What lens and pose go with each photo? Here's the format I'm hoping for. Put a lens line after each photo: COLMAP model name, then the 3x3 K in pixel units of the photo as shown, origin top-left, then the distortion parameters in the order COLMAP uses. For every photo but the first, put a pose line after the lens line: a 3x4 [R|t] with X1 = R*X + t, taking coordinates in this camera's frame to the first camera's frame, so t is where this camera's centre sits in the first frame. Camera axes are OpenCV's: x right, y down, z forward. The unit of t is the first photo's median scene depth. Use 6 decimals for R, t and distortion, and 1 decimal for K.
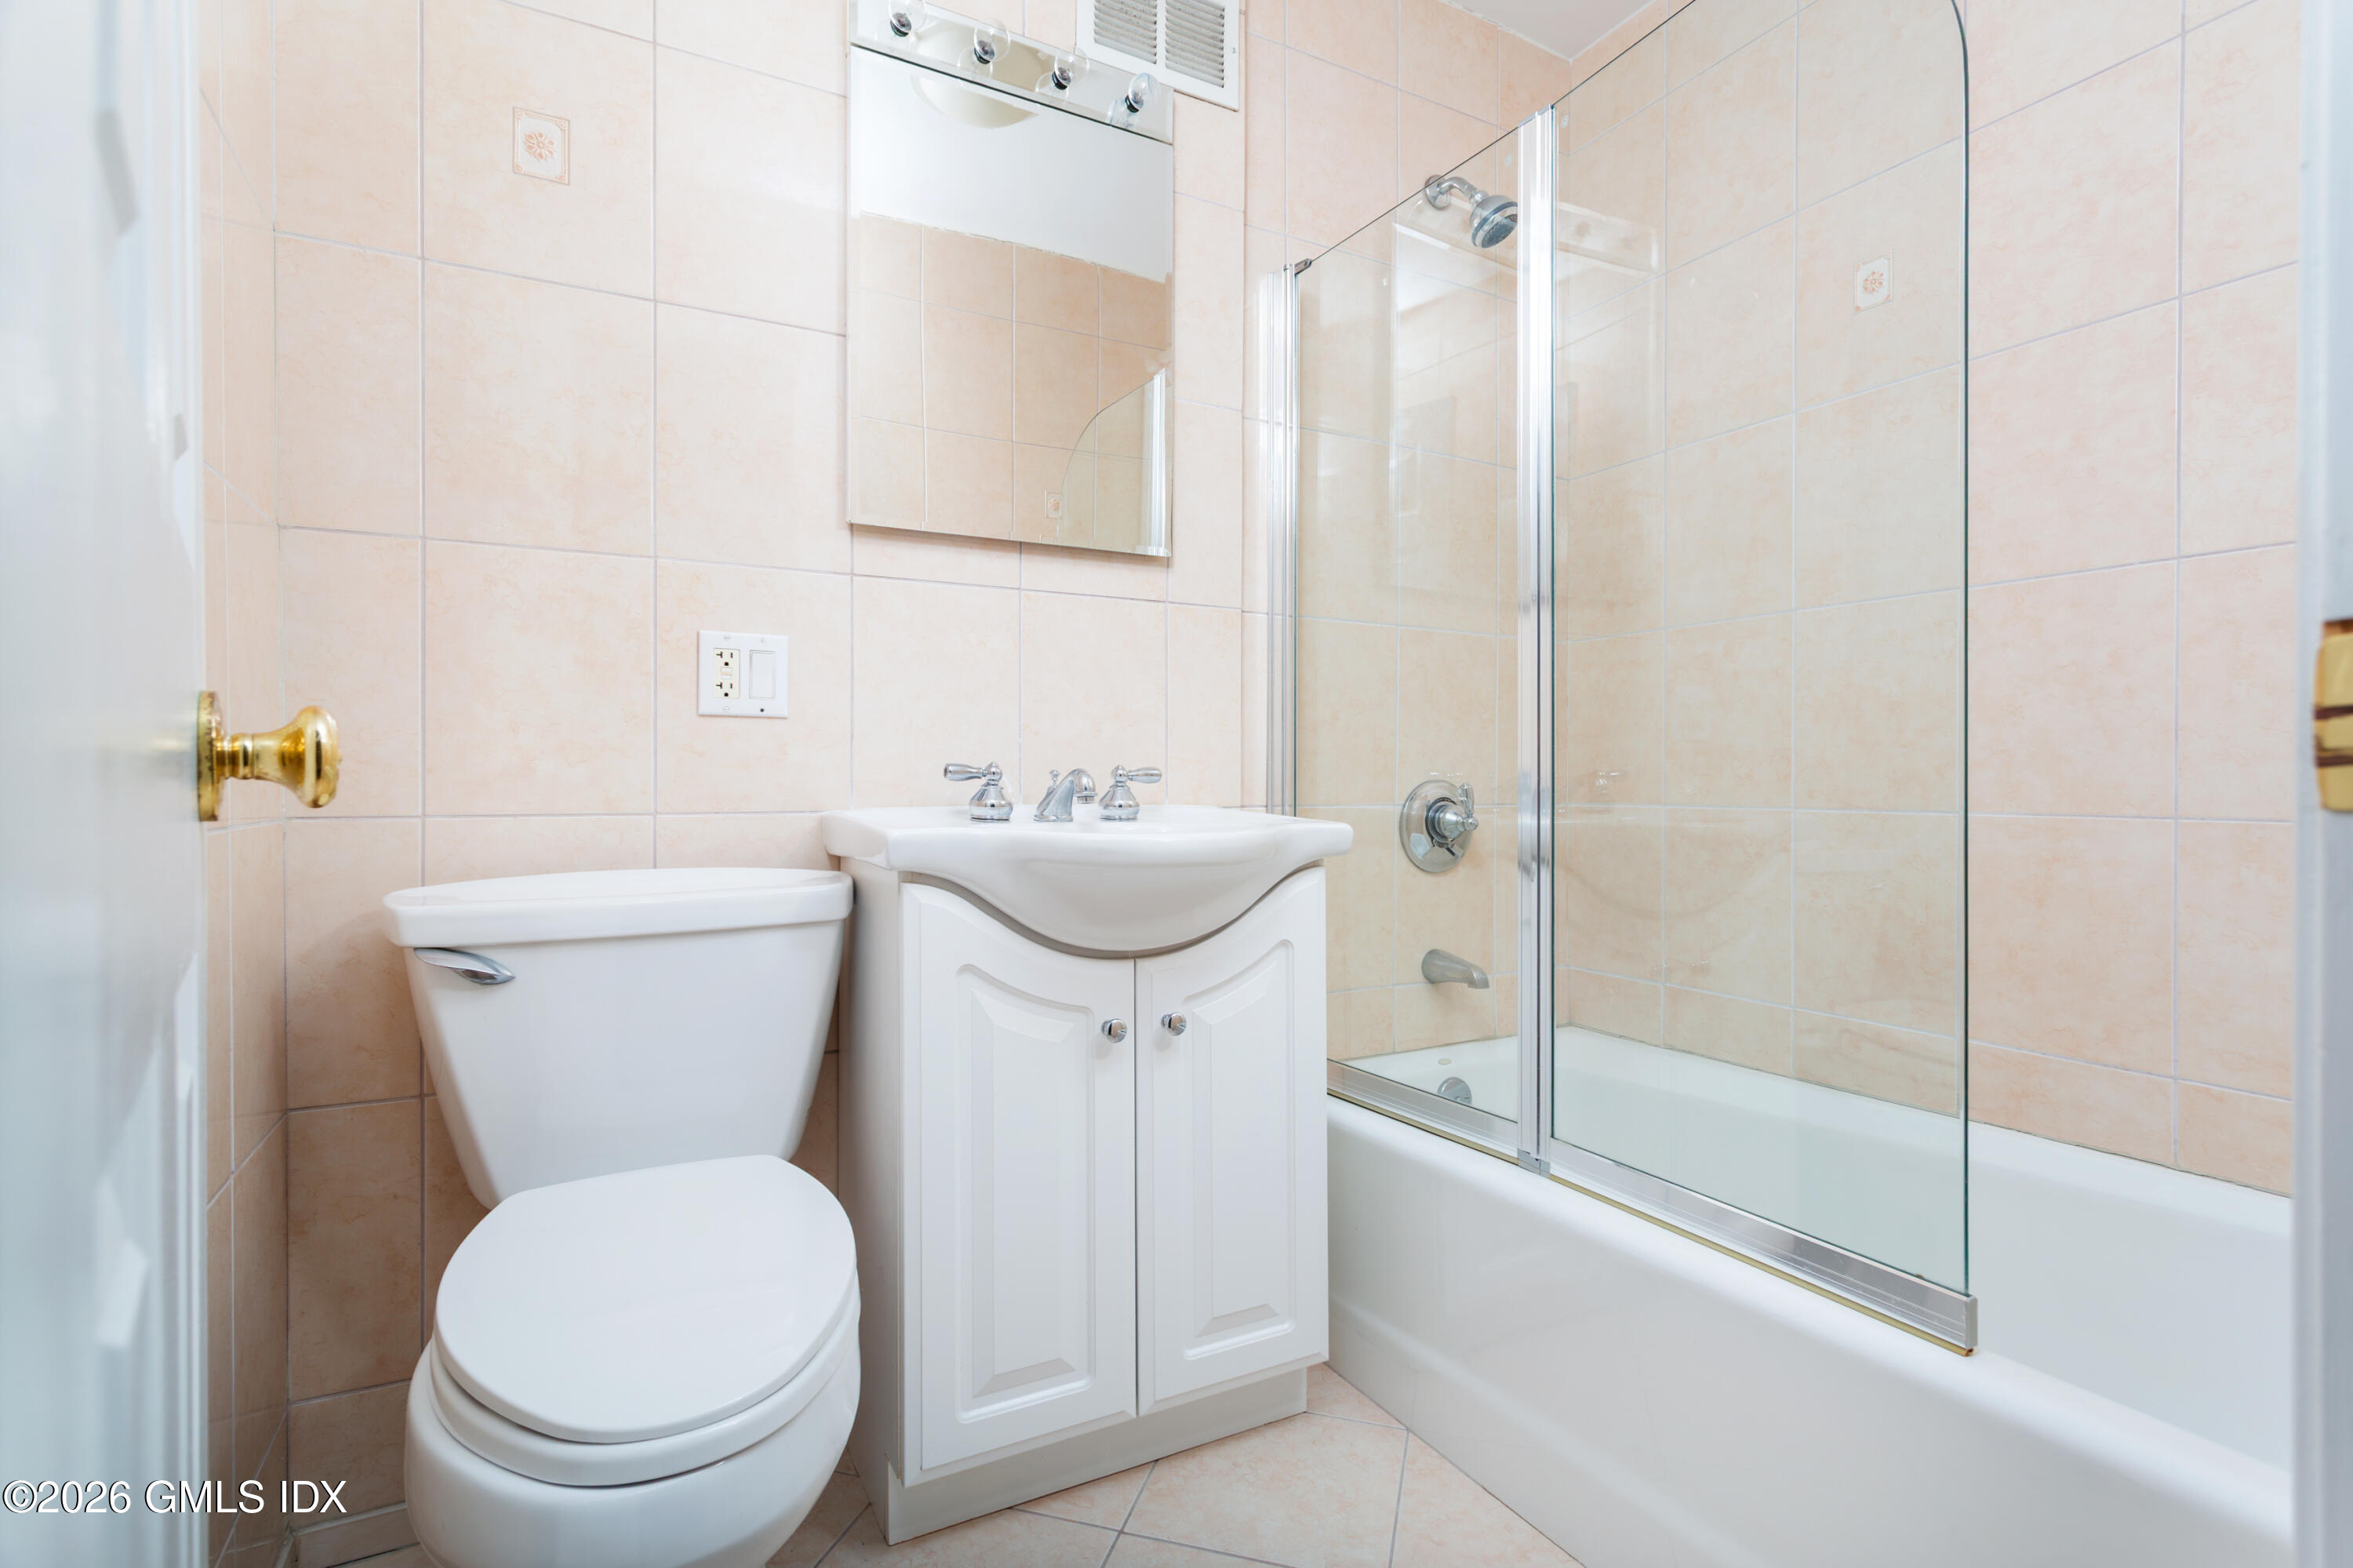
lens RADIAL K [[1066.9, 0, 1171.2], [0, 1066.9, 811.9], [0, 0, 1]] dist [0.033197, -0.000036]
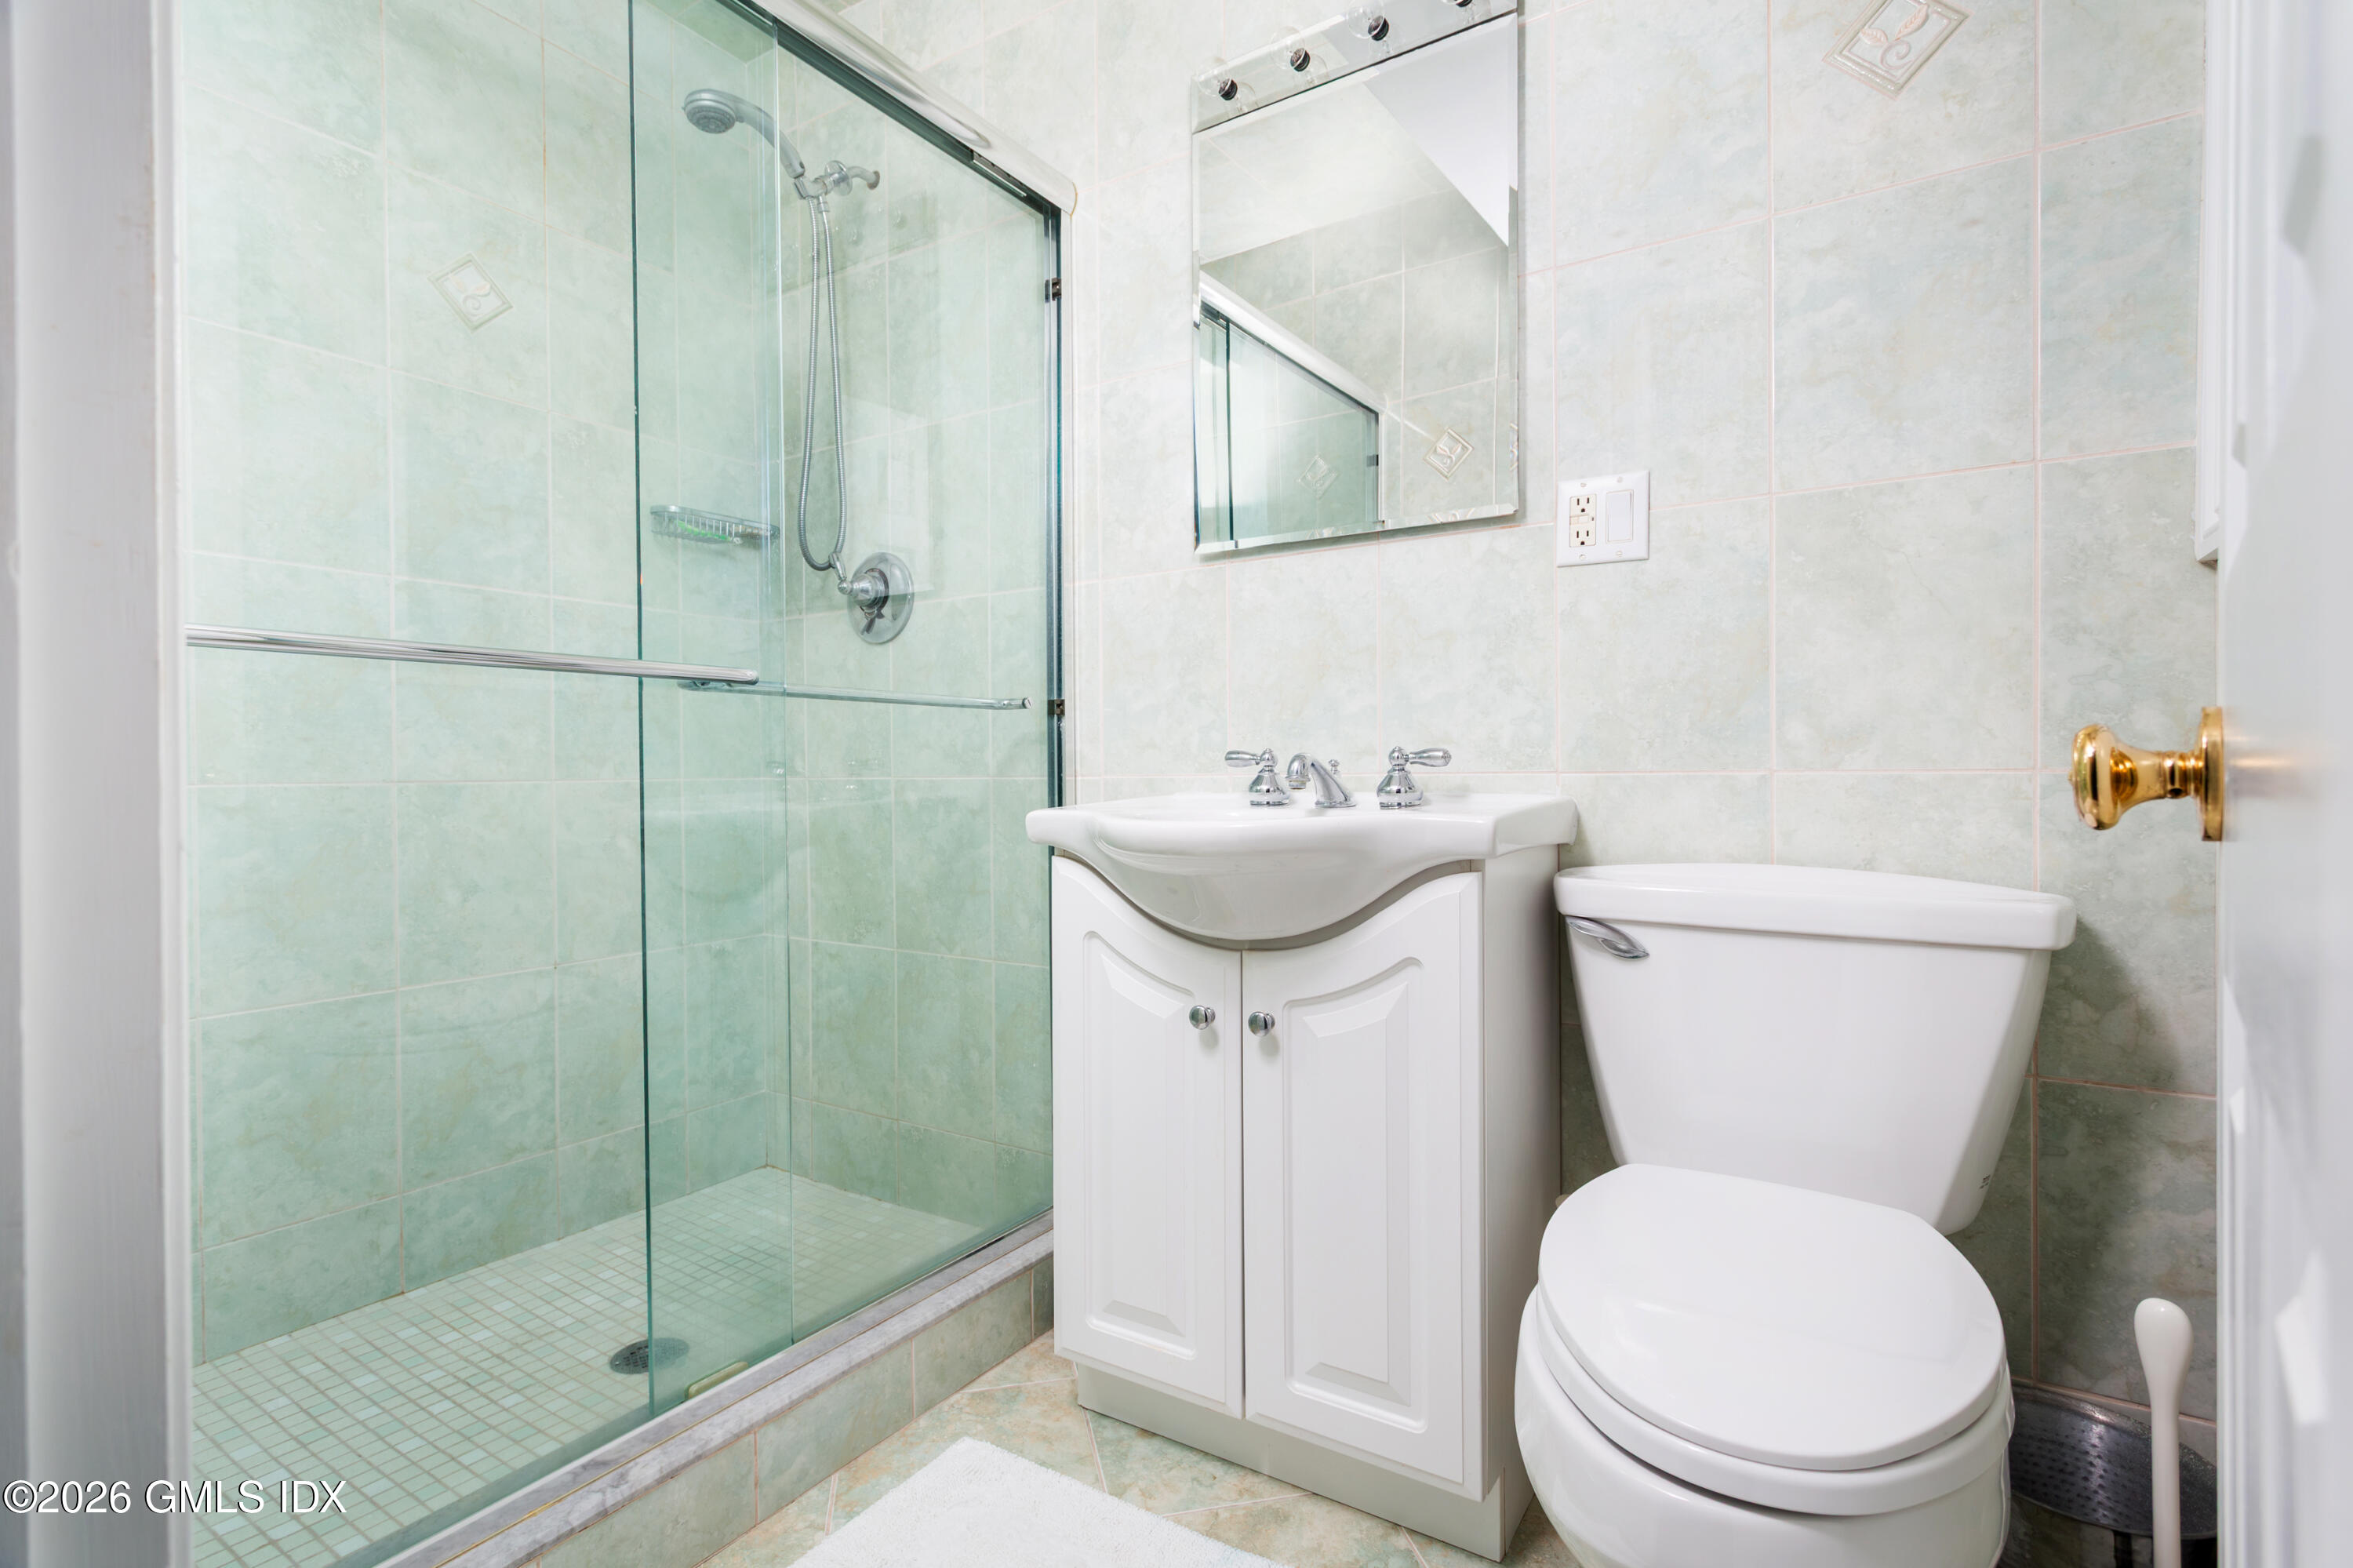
lens RADIAL K [[1143.0, 0, 1176.5], [0, 1143.0, 784.0], [0, 0, 1]] dist [-0.001995, -0.000136]
pose [[0.497010, 0.002336, -0.867742, 0.745596], [-0.009613, 0.999950, -0.002814, -0.008848], [0.867692, 0.009740, 0.497008, 0.382915]]
